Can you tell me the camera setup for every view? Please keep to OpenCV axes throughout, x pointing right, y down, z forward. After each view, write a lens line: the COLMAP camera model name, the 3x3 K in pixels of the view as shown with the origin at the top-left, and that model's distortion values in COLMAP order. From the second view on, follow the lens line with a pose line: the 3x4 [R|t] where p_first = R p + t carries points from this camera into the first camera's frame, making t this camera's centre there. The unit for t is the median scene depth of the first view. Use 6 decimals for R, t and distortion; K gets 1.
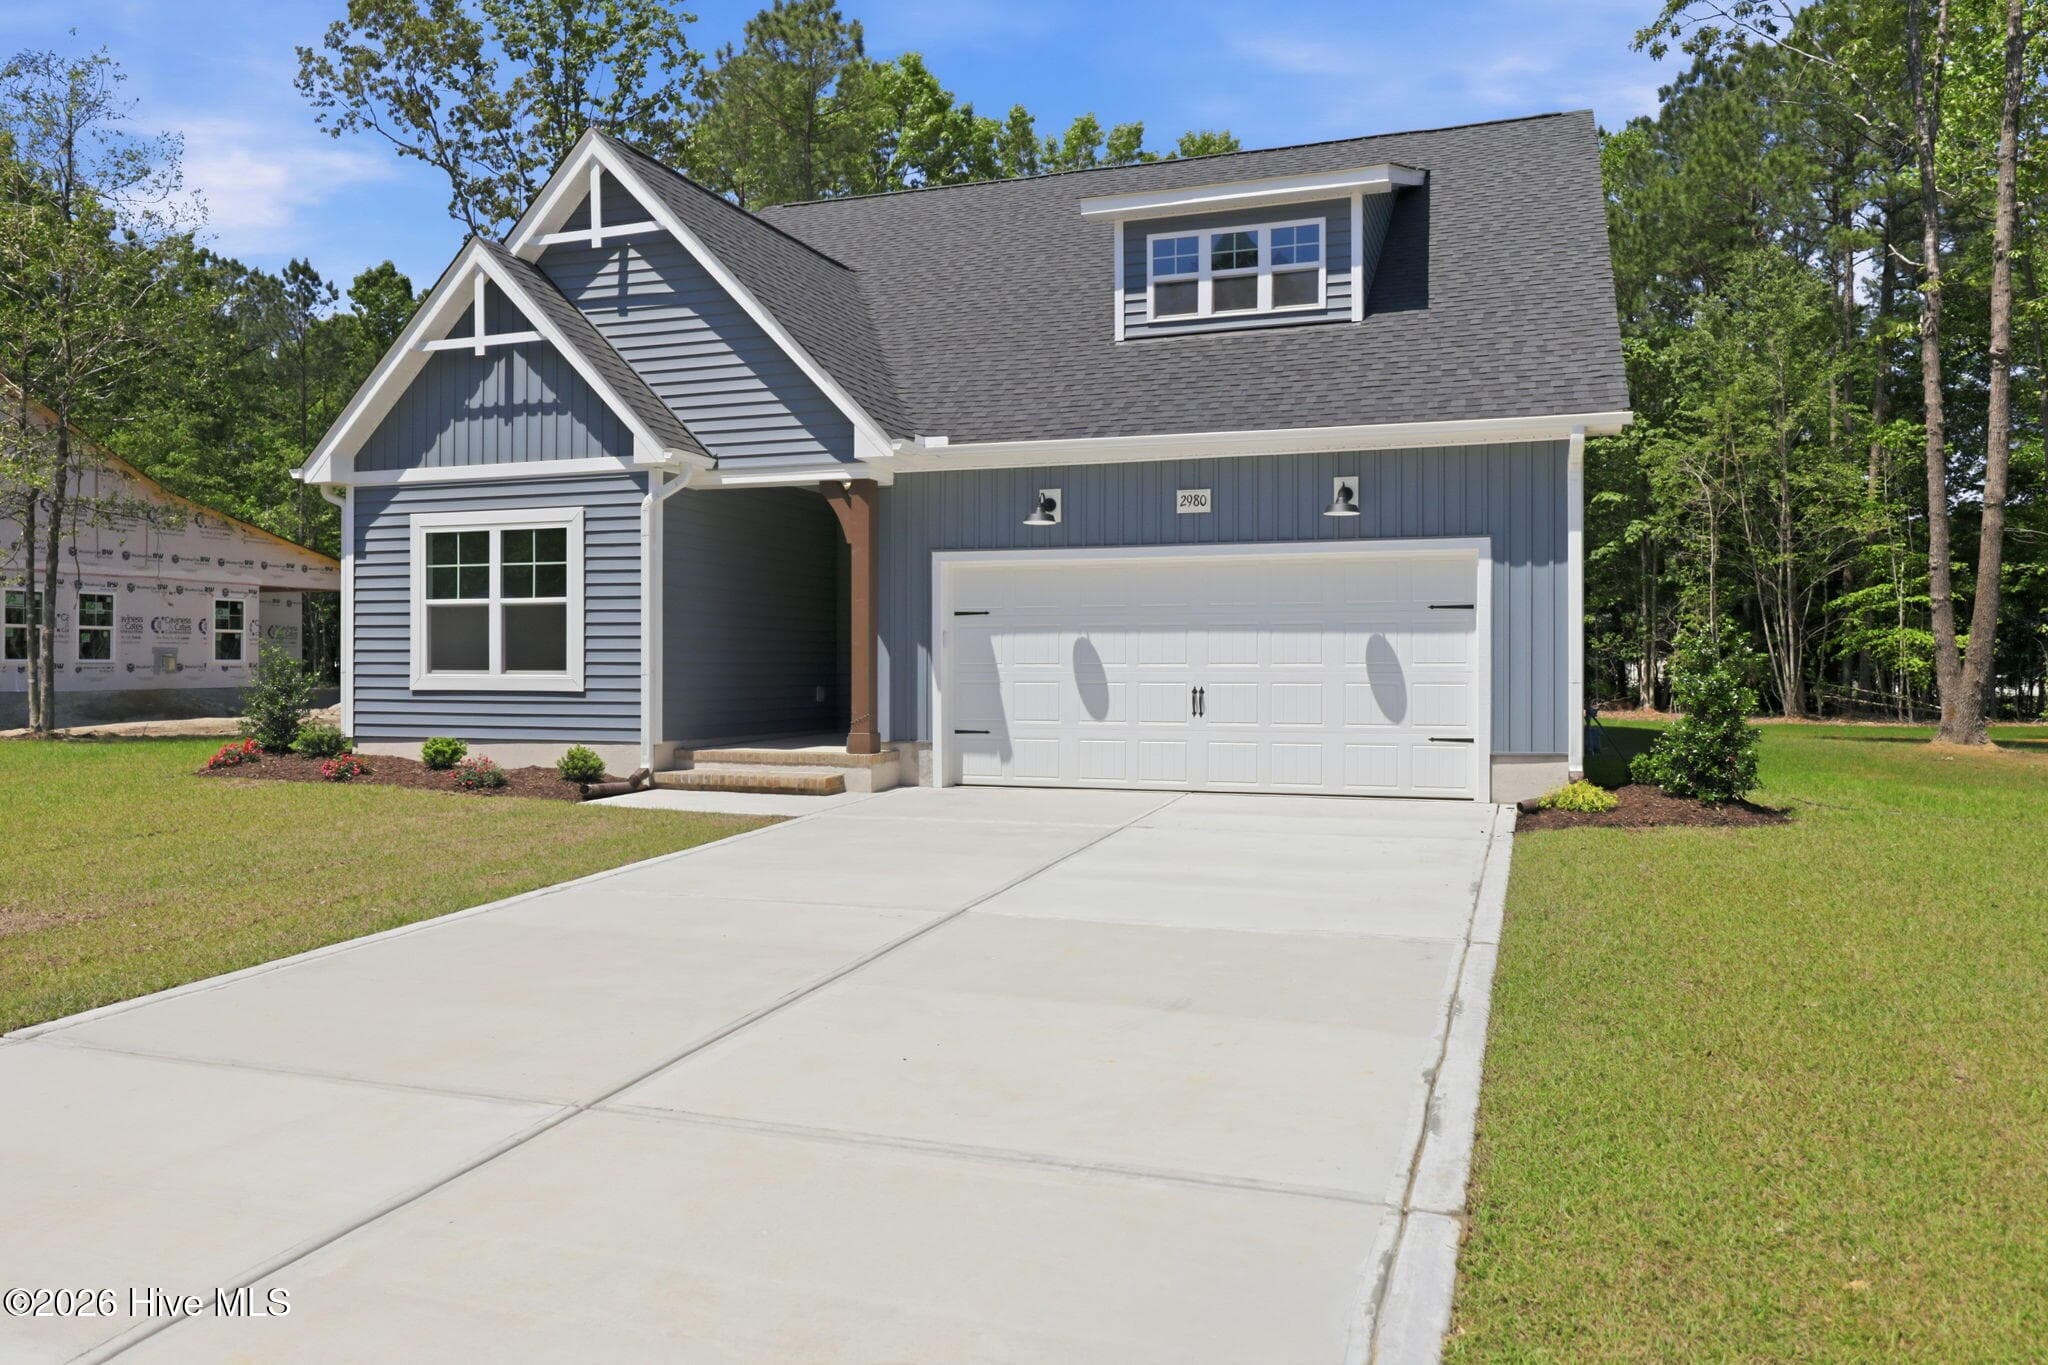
lens RADIAL K [[1469.1, 0, 1006.9], [0, 1469.1, 659.9], [0, 0, 1]] dist [-0.001196, 0.002406]
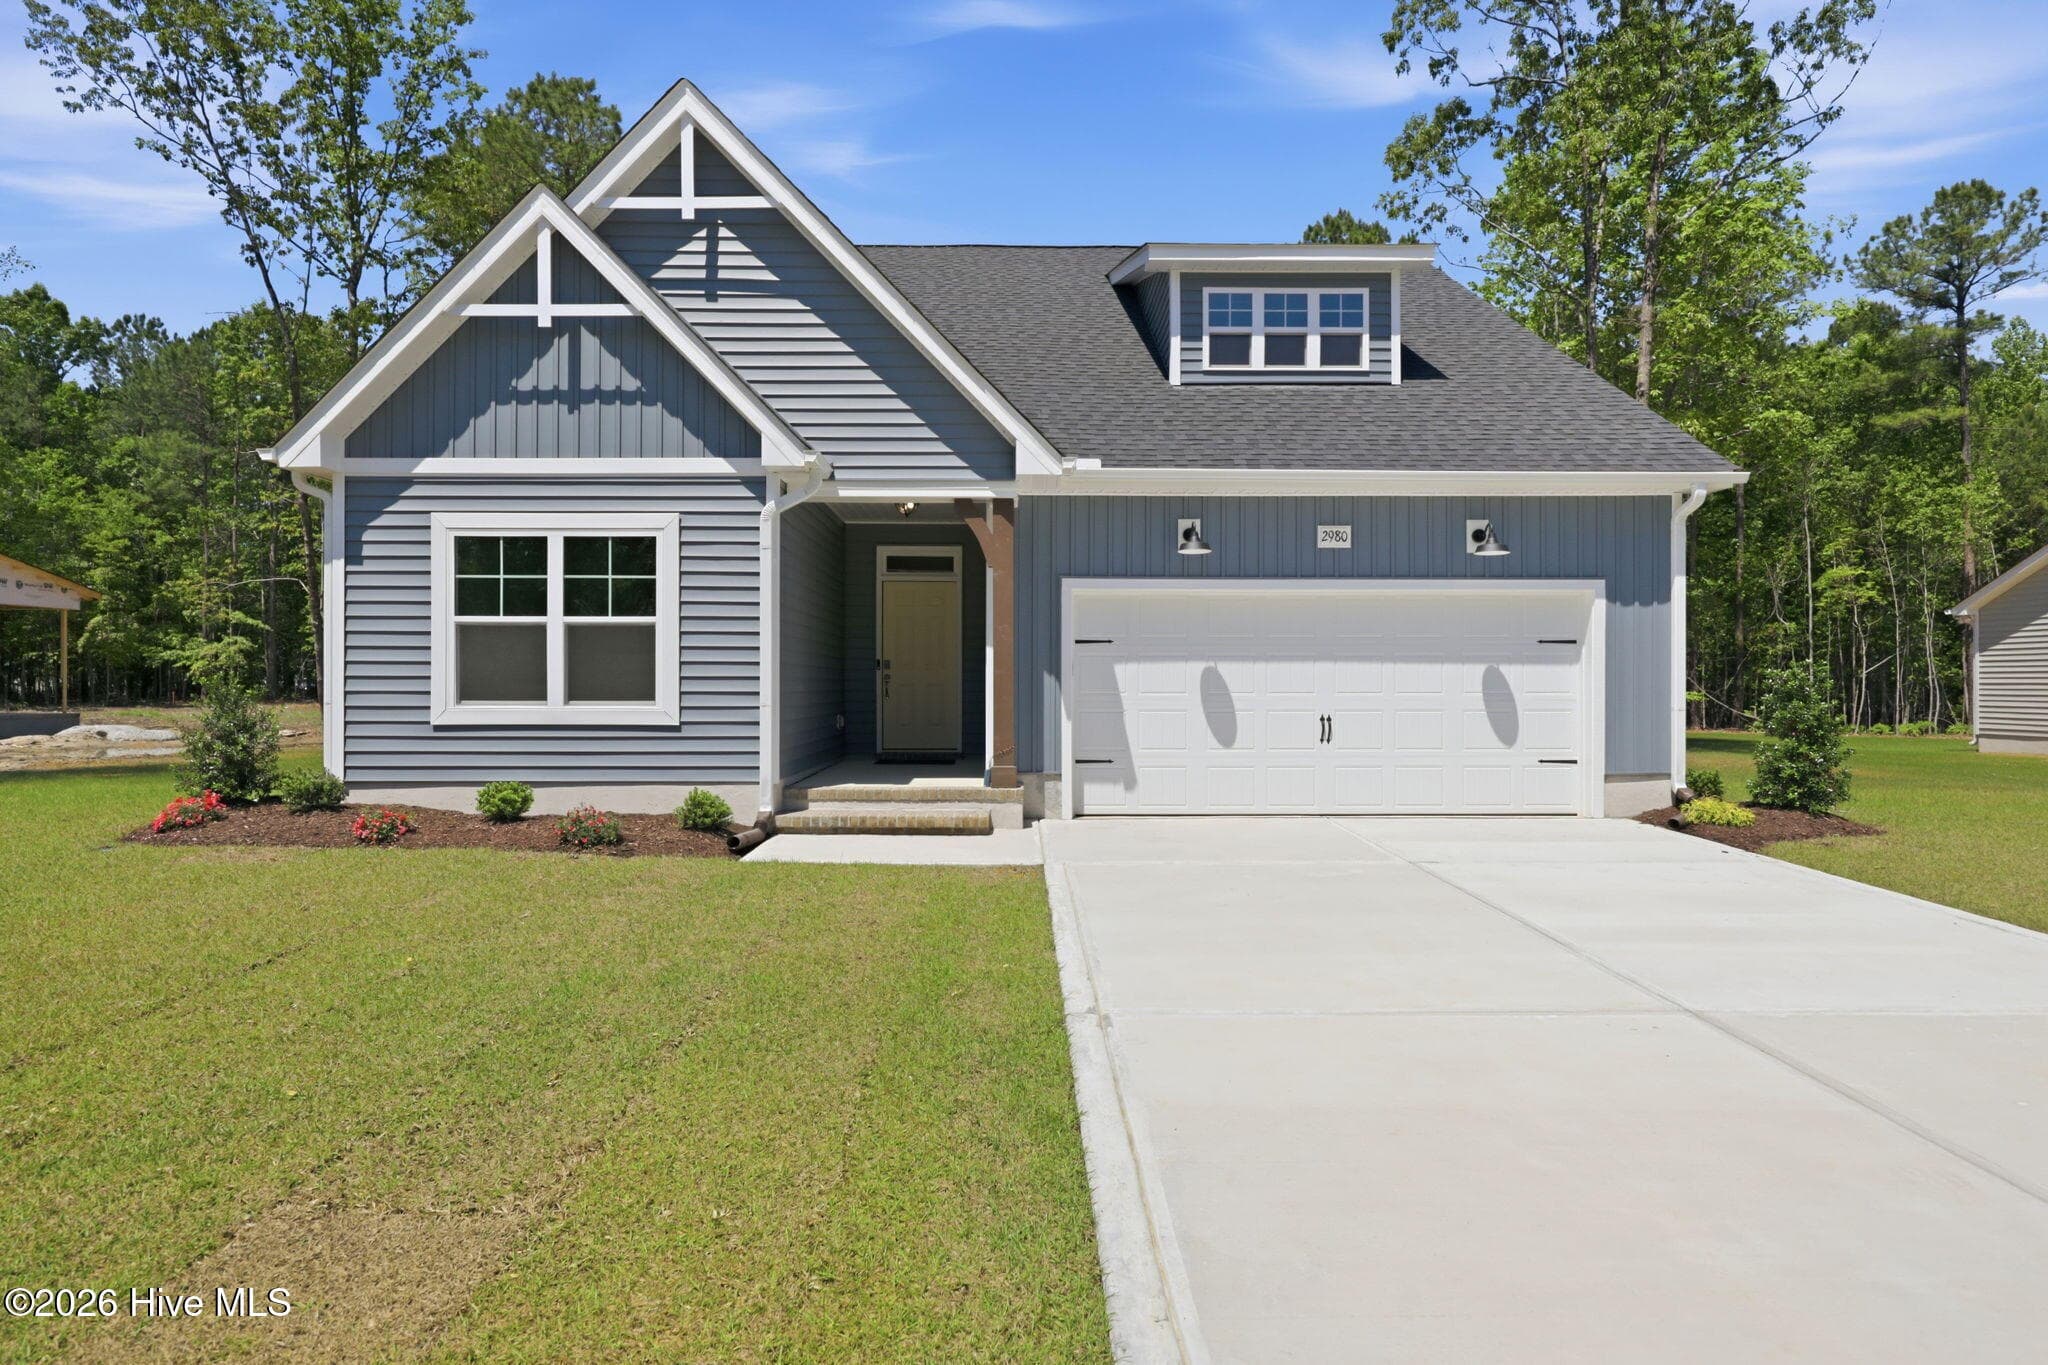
lens RADIAL K [[1111.2, 0, 1017.7], [0, 1111.2, 684.6], [0, 0, 1]] dist [0.002755, -0.000300]
pose [[0.938634, 0.000646, 0.344913, -0.320002], [-0.001655, 0.999995, 0.002633, -0.004506], [-0.344910, -0.003042, 0.938631, 0.304405]]
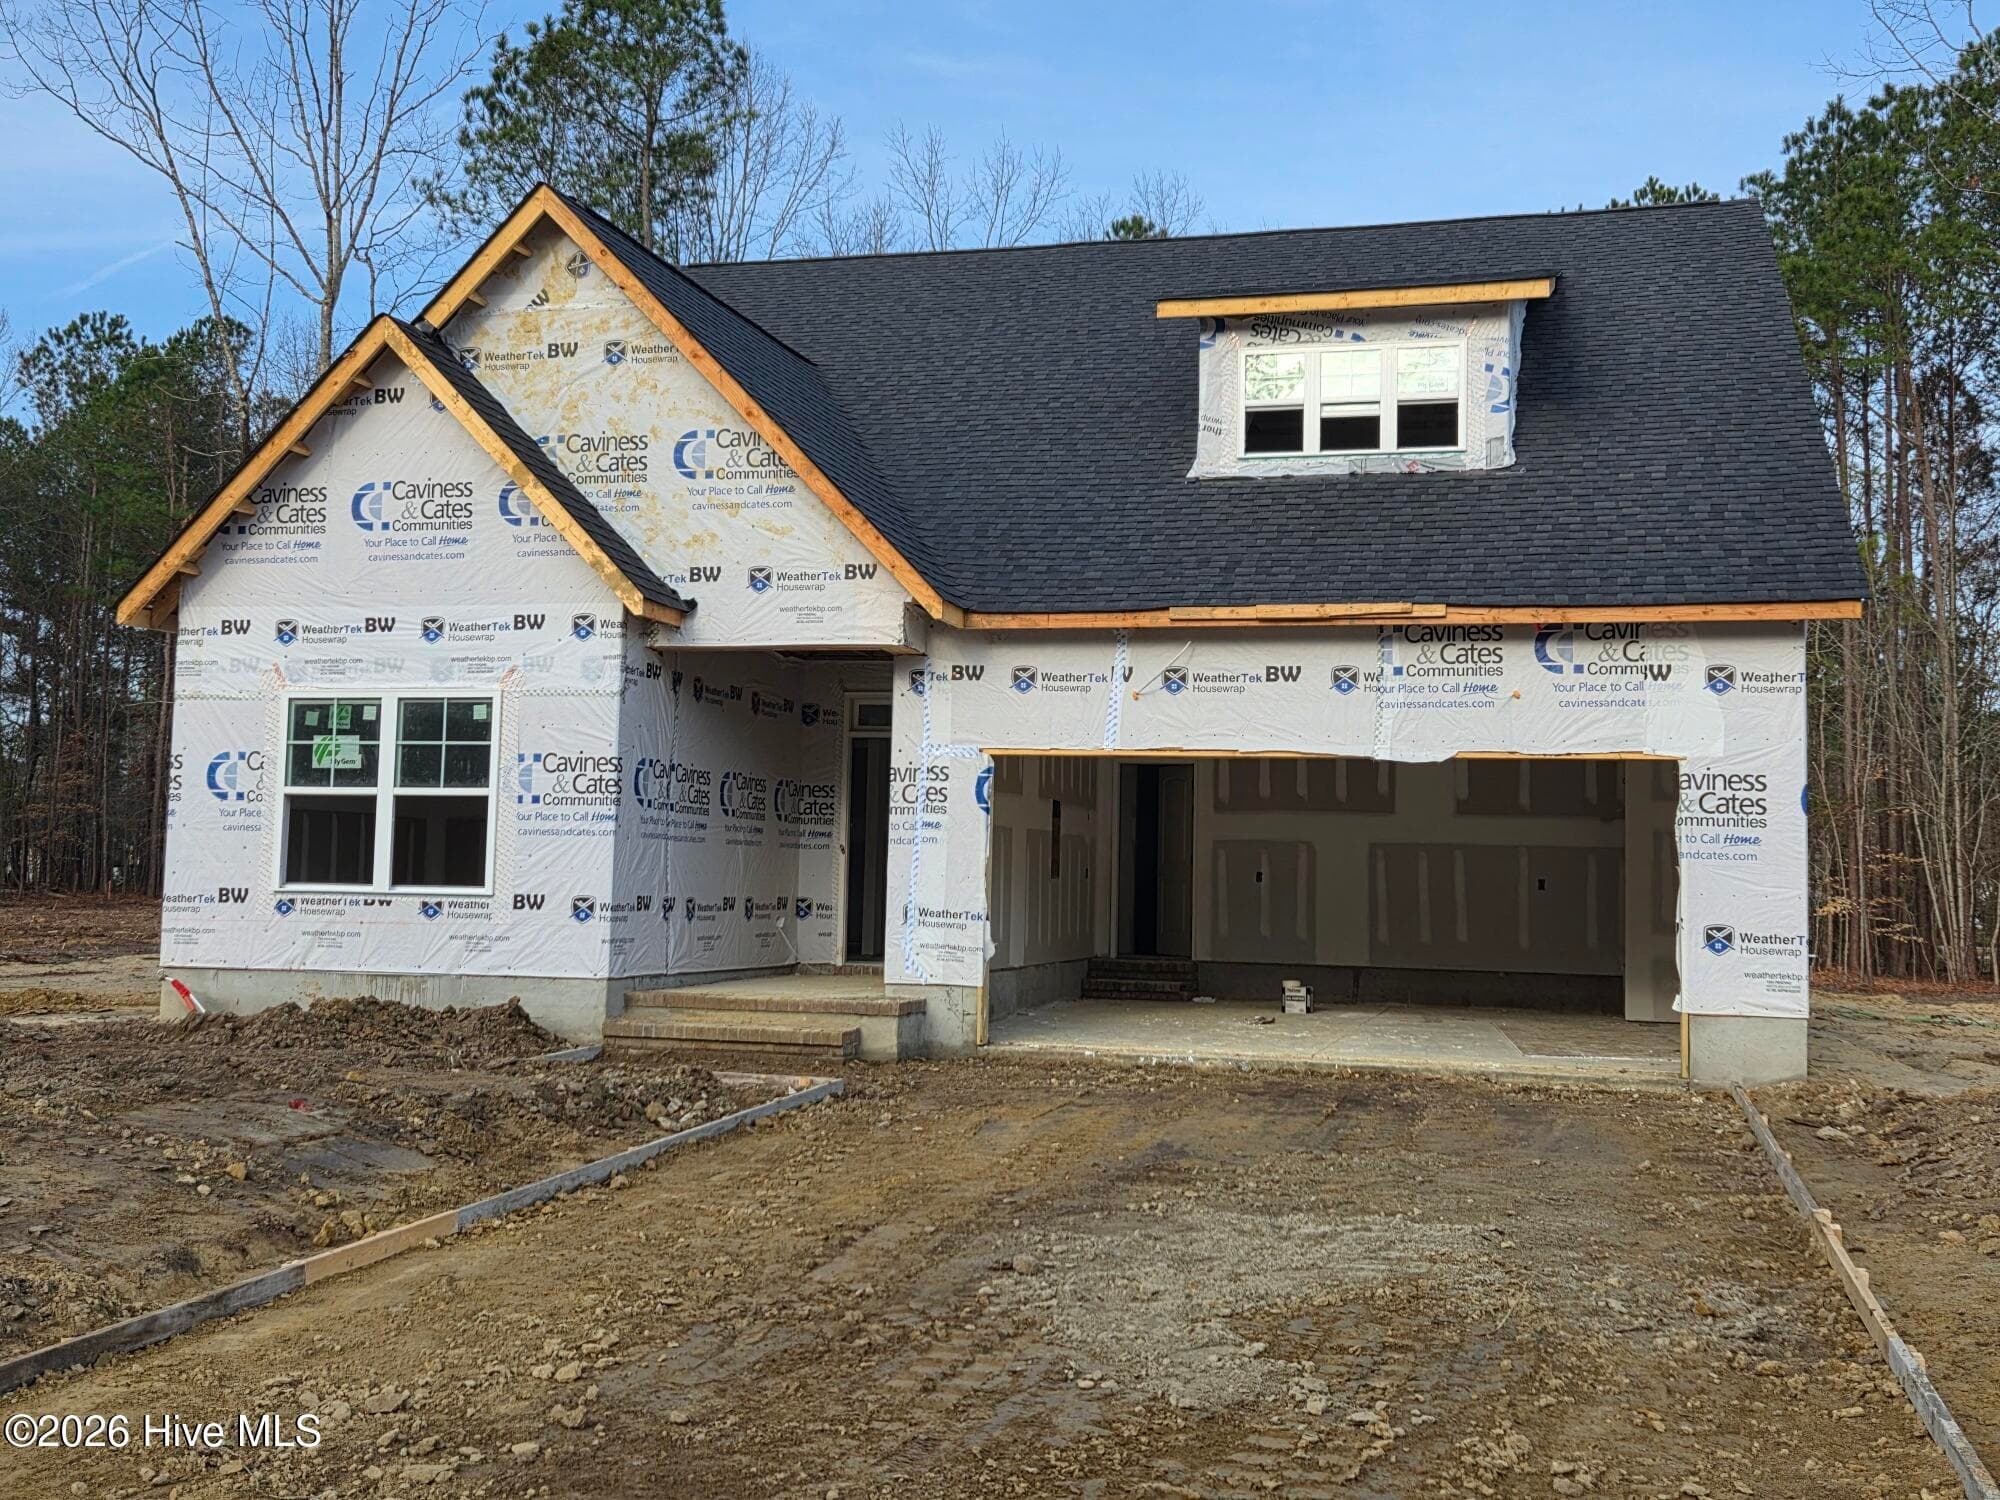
lens RADIAL K [[2123.1, 0, 1004.3], [0, 2123.1, 716.4], [0, 0, 1]] dist [0.057973, -0.007502]
pose [[0.996109, 0.028558, 0.083374, -0.125054], [-0.022063, 0.996724, -0.077813, 0.000006], [-0.085323, 0.075671, 0.993476, -0.116637]]
